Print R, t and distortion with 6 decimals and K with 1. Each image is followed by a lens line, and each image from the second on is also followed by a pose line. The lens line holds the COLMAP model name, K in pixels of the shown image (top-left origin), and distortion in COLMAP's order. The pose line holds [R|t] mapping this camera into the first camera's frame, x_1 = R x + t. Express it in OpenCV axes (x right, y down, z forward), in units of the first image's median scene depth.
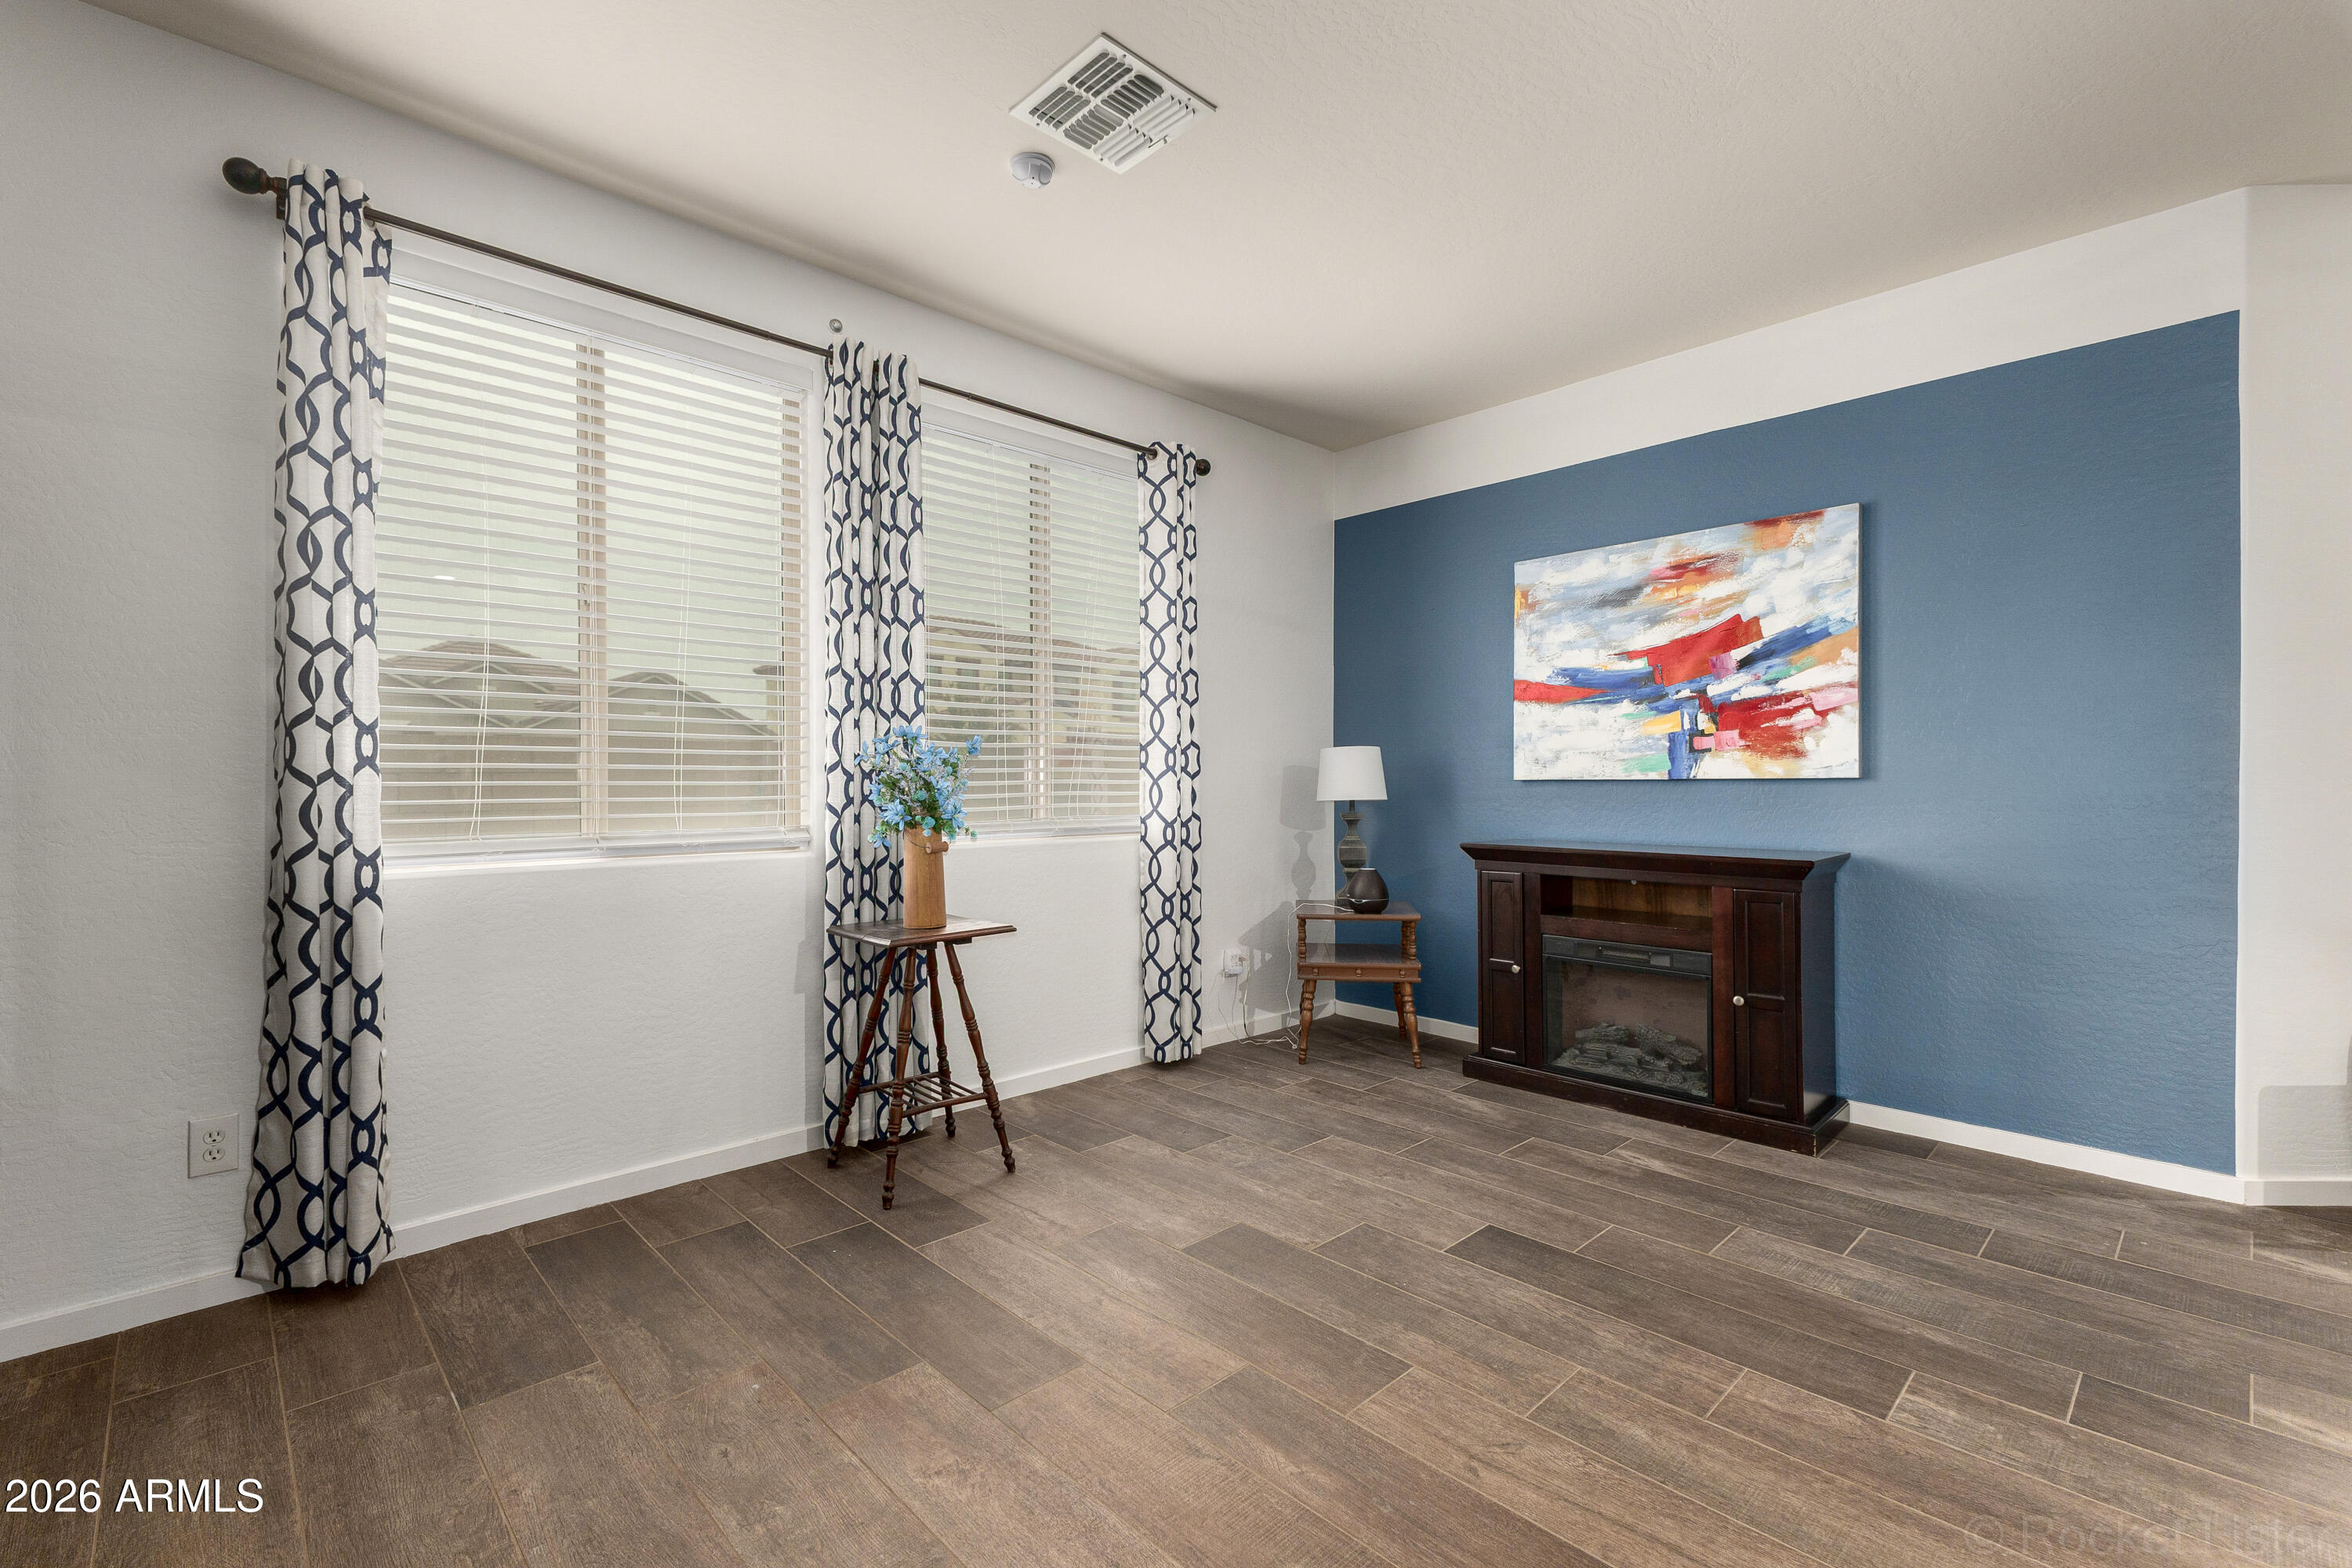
lens RADIAL K [[1024.5, 0, 1174.1], [0, 1024.5, 789.7], [0, 0, 1]] dist [0.016577, -0.004763]
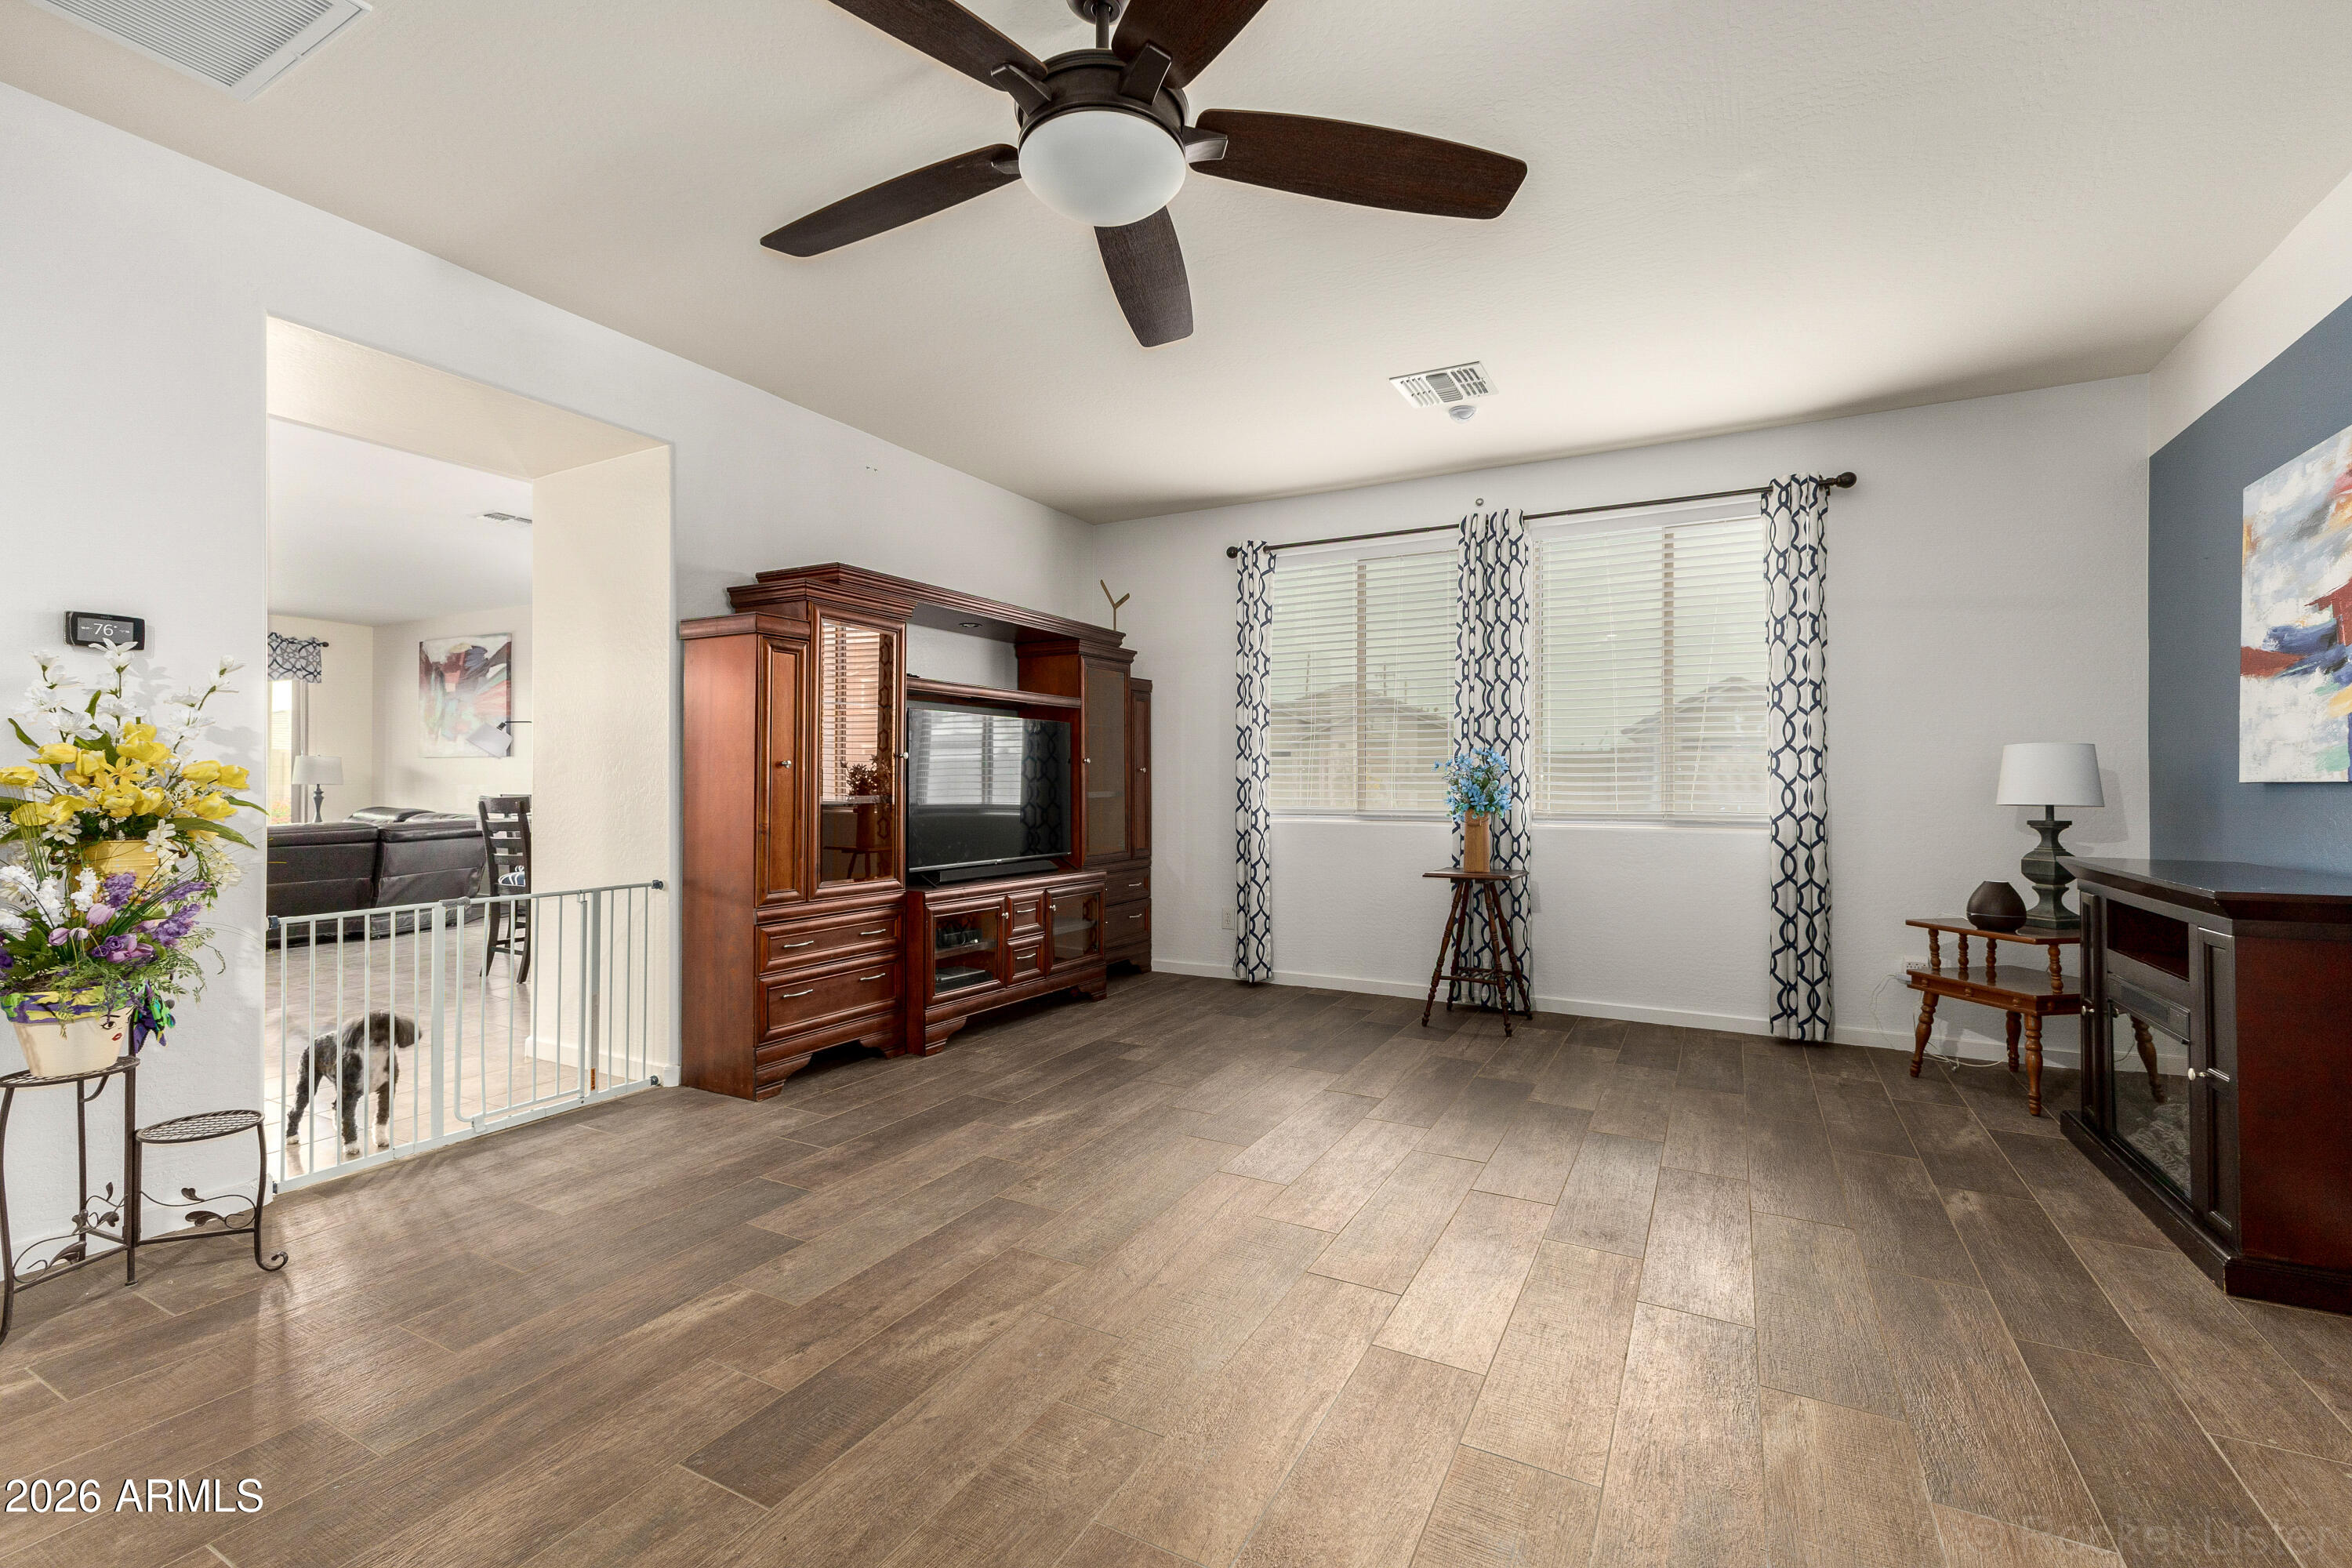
lens RADIAL K [[1024.5, 0, 1178.6], [0, 1024.5, 782.4], [0, 0, 1]] dist [0.016577, -0.004763]
pose [[0.297458, 0.002287, -0.954732, 0.894648], [-0.012903, 0.999915, -0.001625, 0.001623], [0.954648, 0.012803, 0.297462, 0.053296]]
